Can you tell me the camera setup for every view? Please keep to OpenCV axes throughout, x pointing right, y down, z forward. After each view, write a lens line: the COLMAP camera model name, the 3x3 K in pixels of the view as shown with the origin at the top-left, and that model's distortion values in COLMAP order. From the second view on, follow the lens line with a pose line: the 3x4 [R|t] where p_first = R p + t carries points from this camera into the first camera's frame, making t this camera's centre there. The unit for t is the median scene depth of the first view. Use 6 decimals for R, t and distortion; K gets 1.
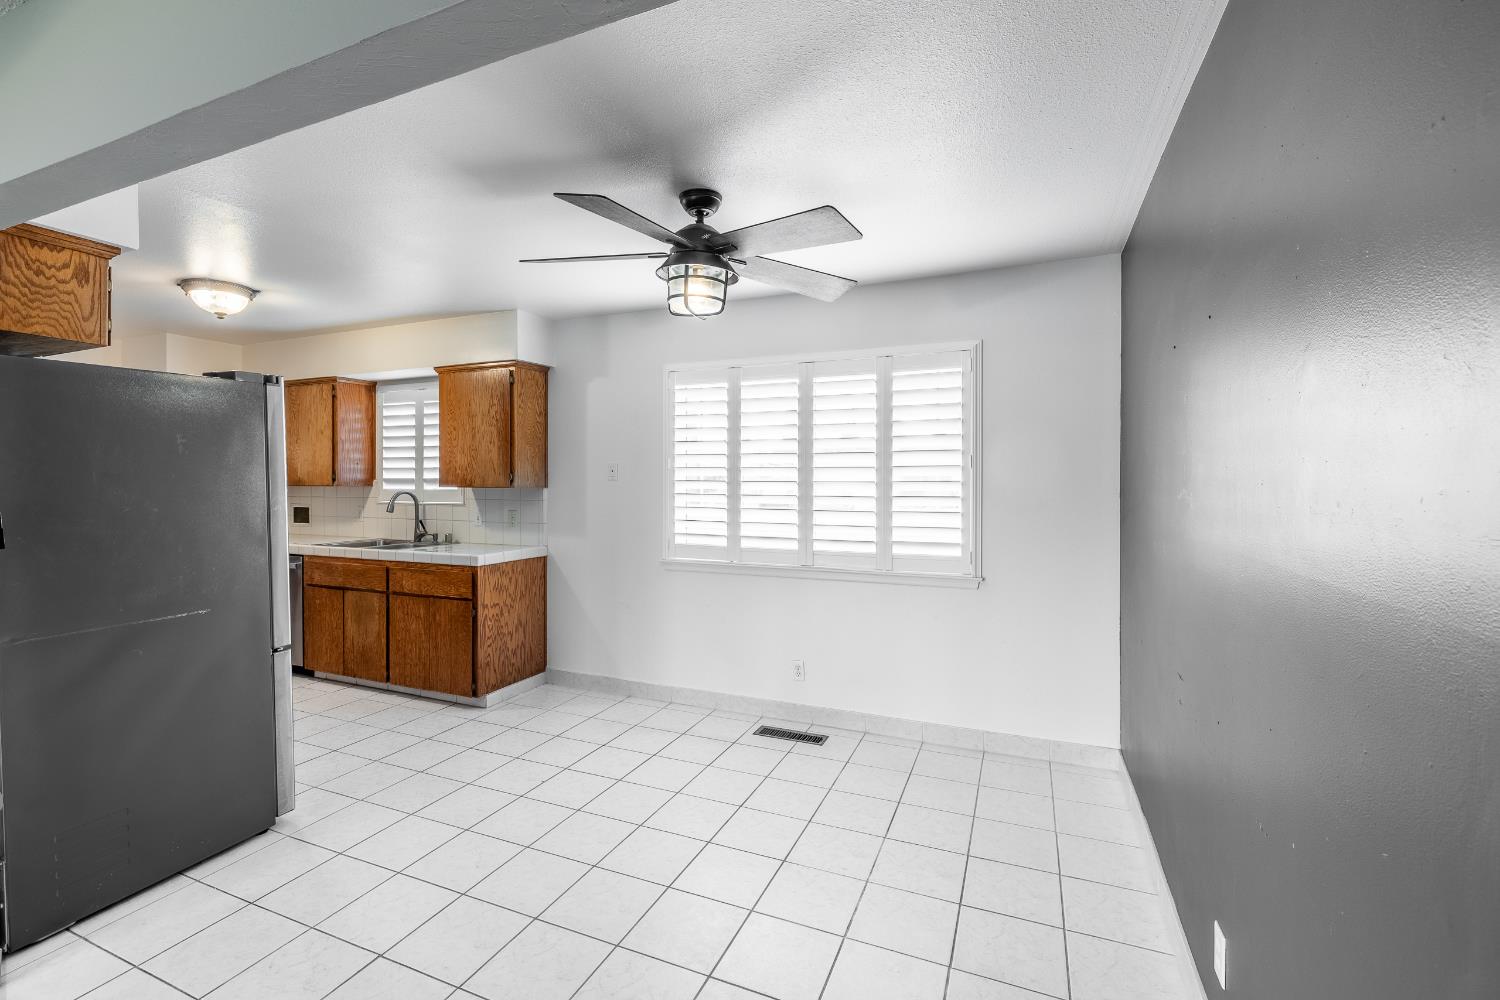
lens RADIAL K [[659.9, 0, 752.5], [0, 659.9, 486.6], [0, 0, 1]] dist [0.000963, 0.000130]
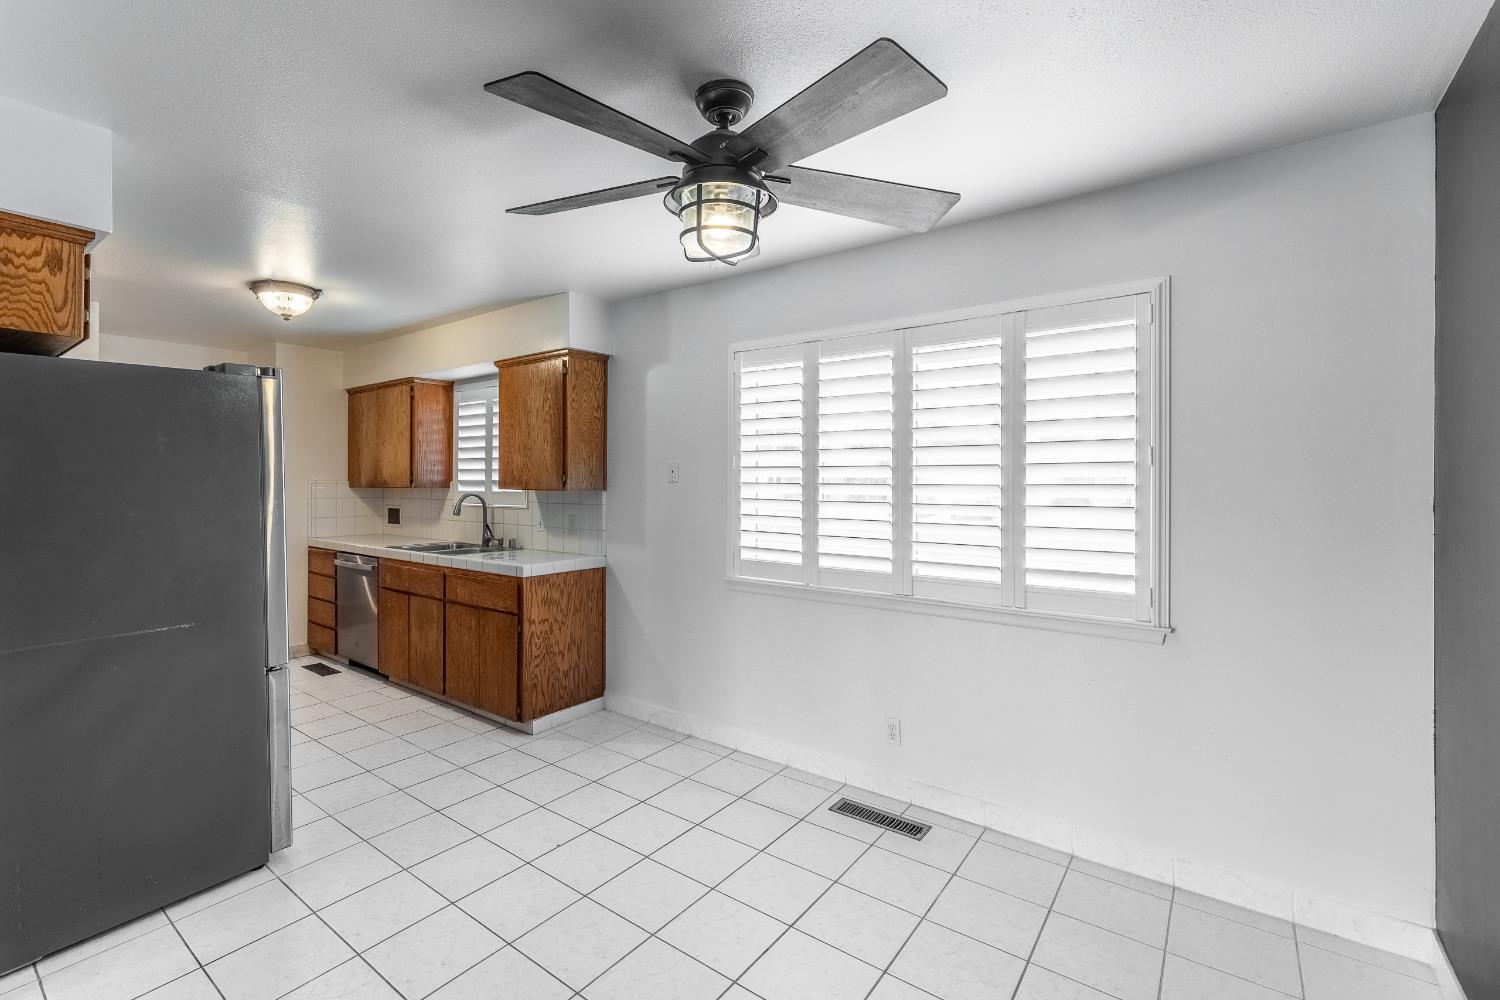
lens RADIAL K [[673.6, 0, 691.7], [0, 673.6, 484.0], [0, 0, 1]] dist [0.000305, 0.000036]
pose [[0.960631, 0.002030, -0.277819, 0.061002], [-0.003730, 0.999977, -0.005590, -0.002888], [0.277802, 0.006406, 0.960617, 0.178443]]
